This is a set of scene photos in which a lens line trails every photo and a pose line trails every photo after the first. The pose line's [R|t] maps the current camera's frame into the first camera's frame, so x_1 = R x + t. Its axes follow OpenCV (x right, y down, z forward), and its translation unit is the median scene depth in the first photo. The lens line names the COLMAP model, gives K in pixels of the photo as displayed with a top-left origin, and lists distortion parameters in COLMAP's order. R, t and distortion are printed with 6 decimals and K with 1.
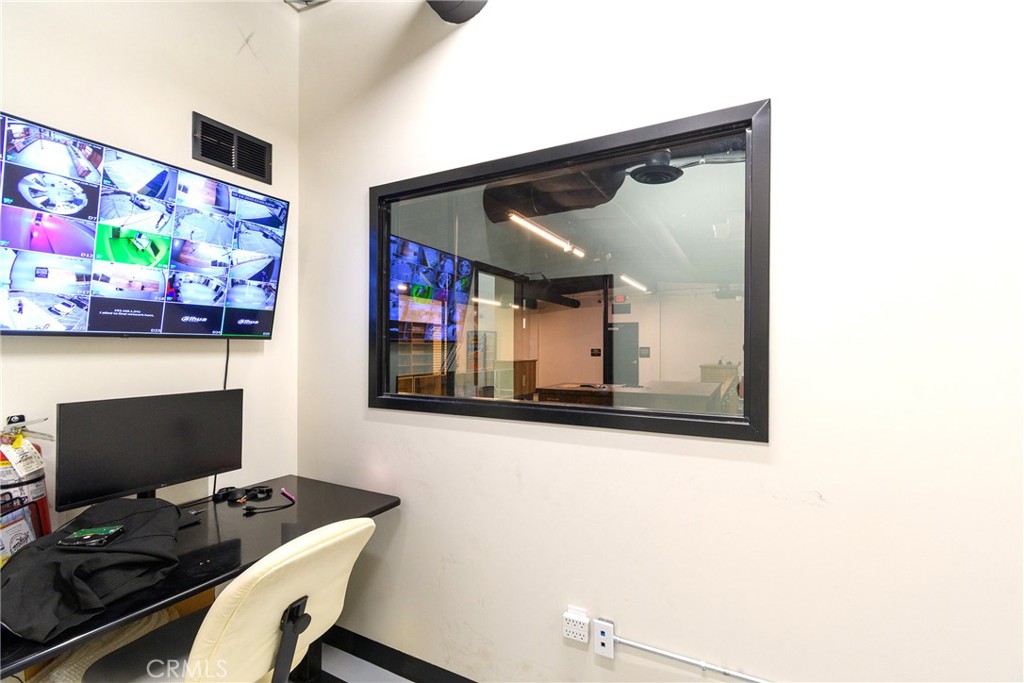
lens RADIAL K [[450.2, 0, 518.9], [0, 450.2, 341.6], [0, 0, 1]] dist [0.001087, -0.000188]
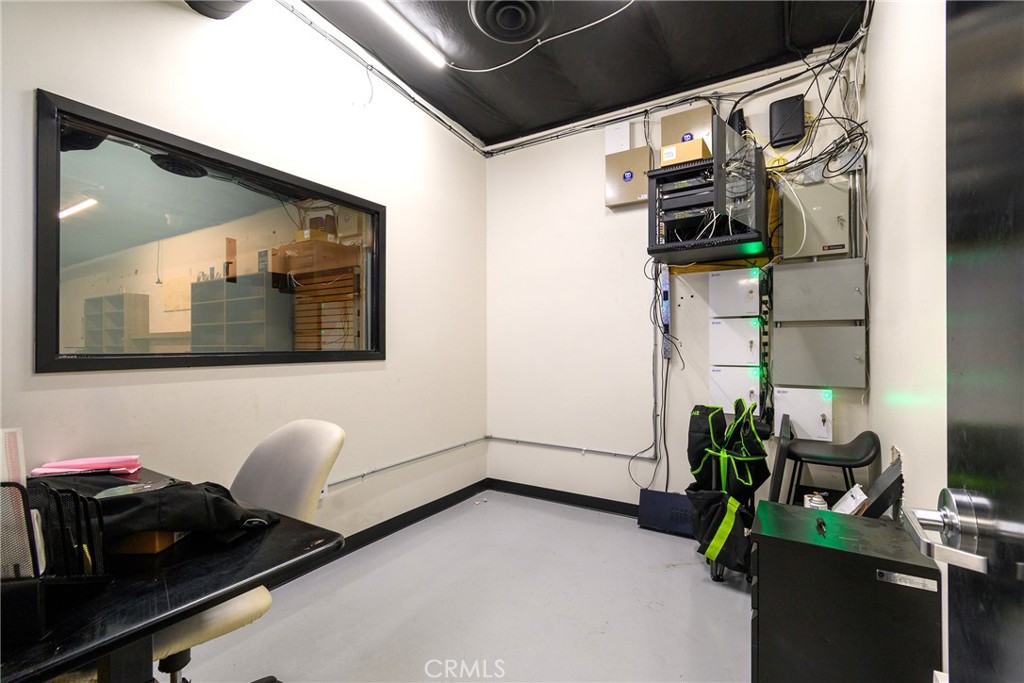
lens RADIAL K [[450.2, 0, 518.9], [0, 450.2, 341.6], [0, 0, 1]] dist [0.001087, -0.000188]
pose [[0.066794, 0.010002, 0.997717, -1.044115], [0.003670, 0.999941, -0.010270, 0.103103], [-0.997760, 0.004348, 0.066754, 0.124998]]
